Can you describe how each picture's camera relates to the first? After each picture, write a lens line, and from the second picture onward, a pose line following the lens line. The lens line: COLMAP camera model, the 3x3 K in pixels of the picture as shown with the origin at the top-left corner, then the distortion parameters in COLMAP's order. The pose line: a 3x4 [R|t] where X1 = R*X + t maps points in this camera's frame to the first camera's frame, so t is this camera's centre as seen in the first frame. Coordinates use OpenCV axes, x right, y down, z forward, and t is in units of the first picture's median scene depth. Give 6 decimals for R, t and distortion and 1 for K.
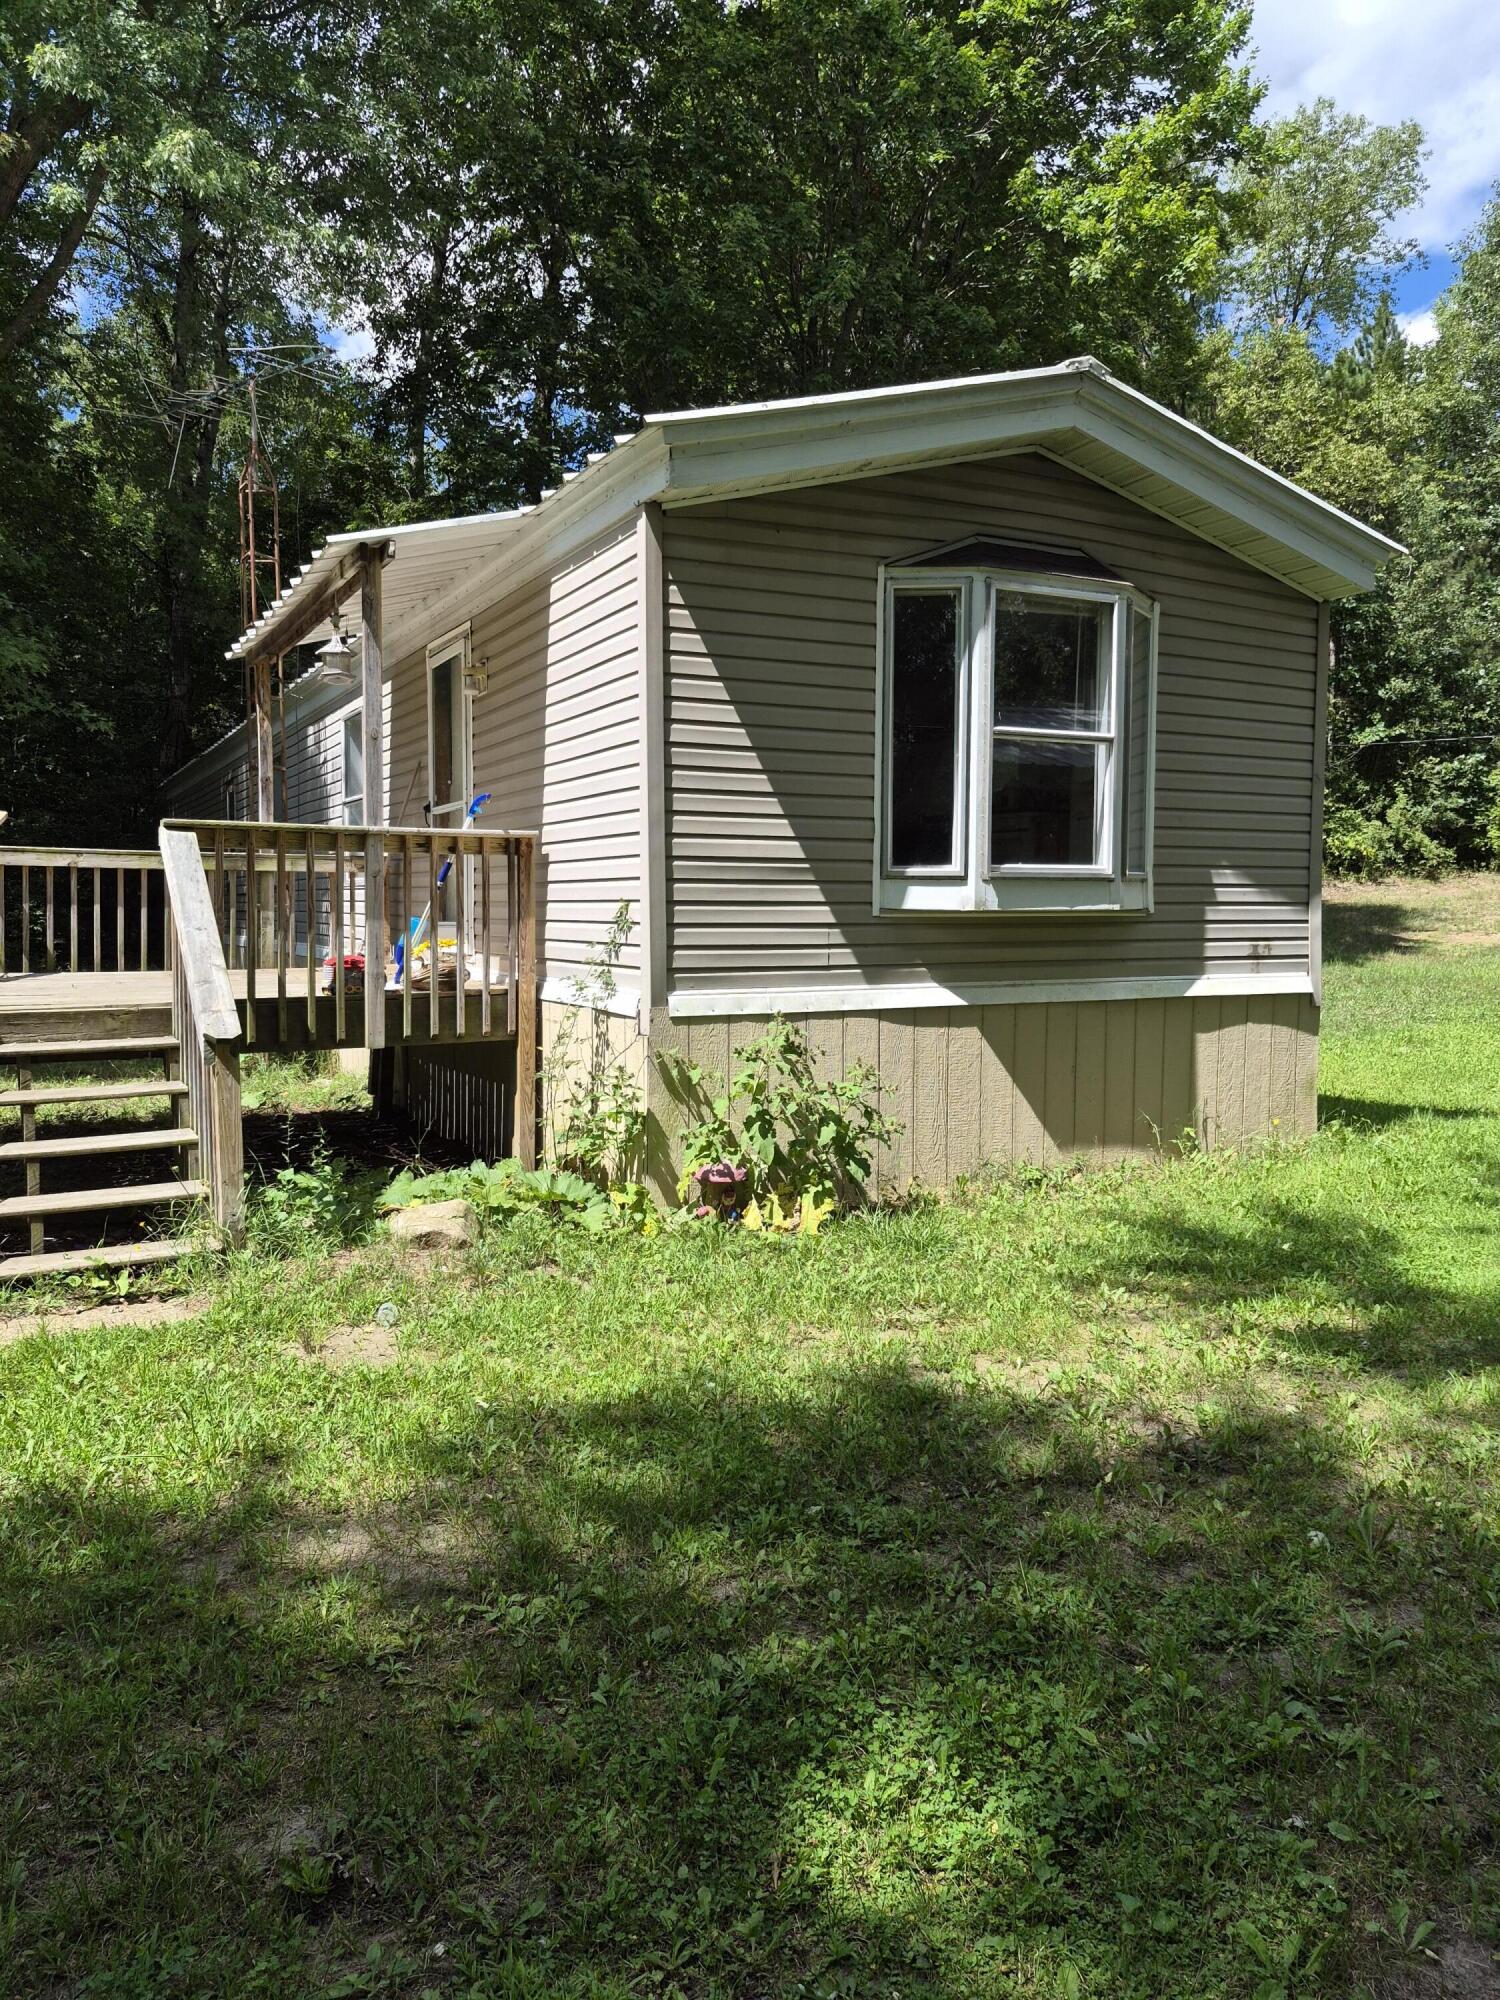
lens RADIAL K [[1351.8, 0, 748.4], [0, 1351.8, 999.2], [0, 0, 1]] dist [0.033135, -0.008567]
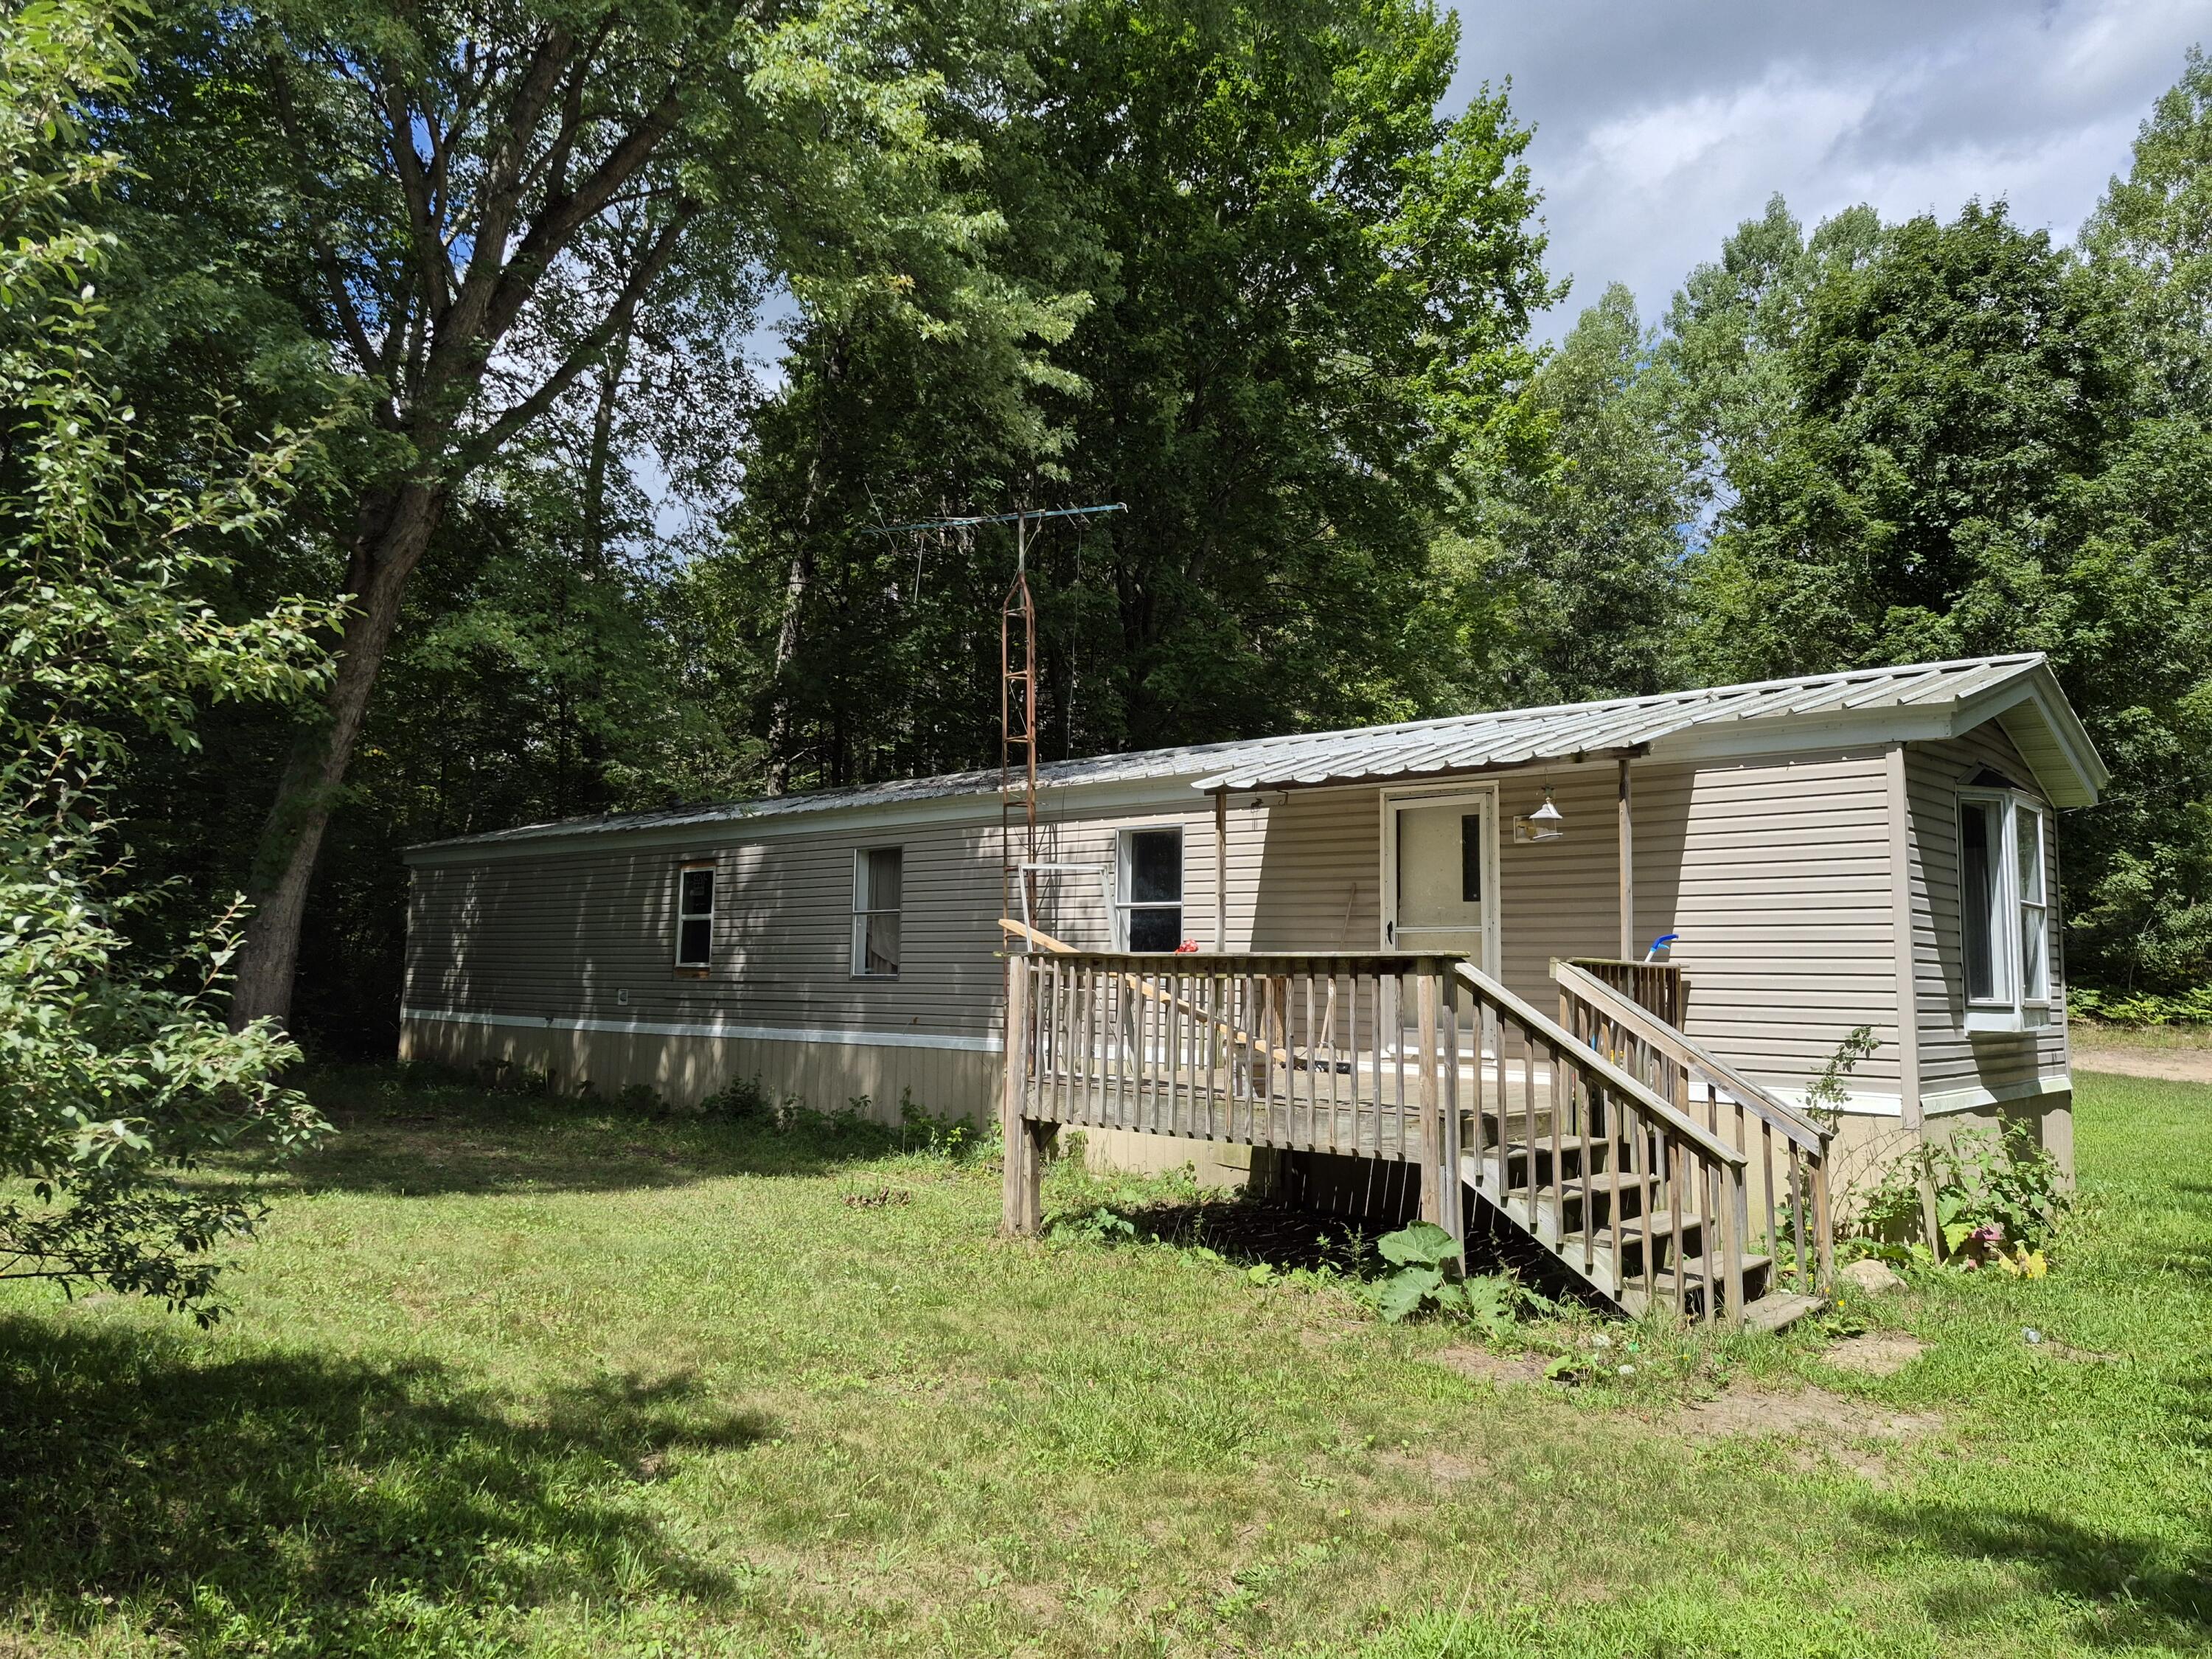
lens RADIAL K [[1495.0, 0, 1105.2], [0, 1495.0, 826.7], [0, 0, 1]] dist [0.033135, -0.008567]
pose [[0.938549, 0.054064, 0.340885, -1.066794], [0.008277, 0.983846, -0.178826, -0.004586], [-0.345046, 0.170659, 0.922940, -0.103010]]
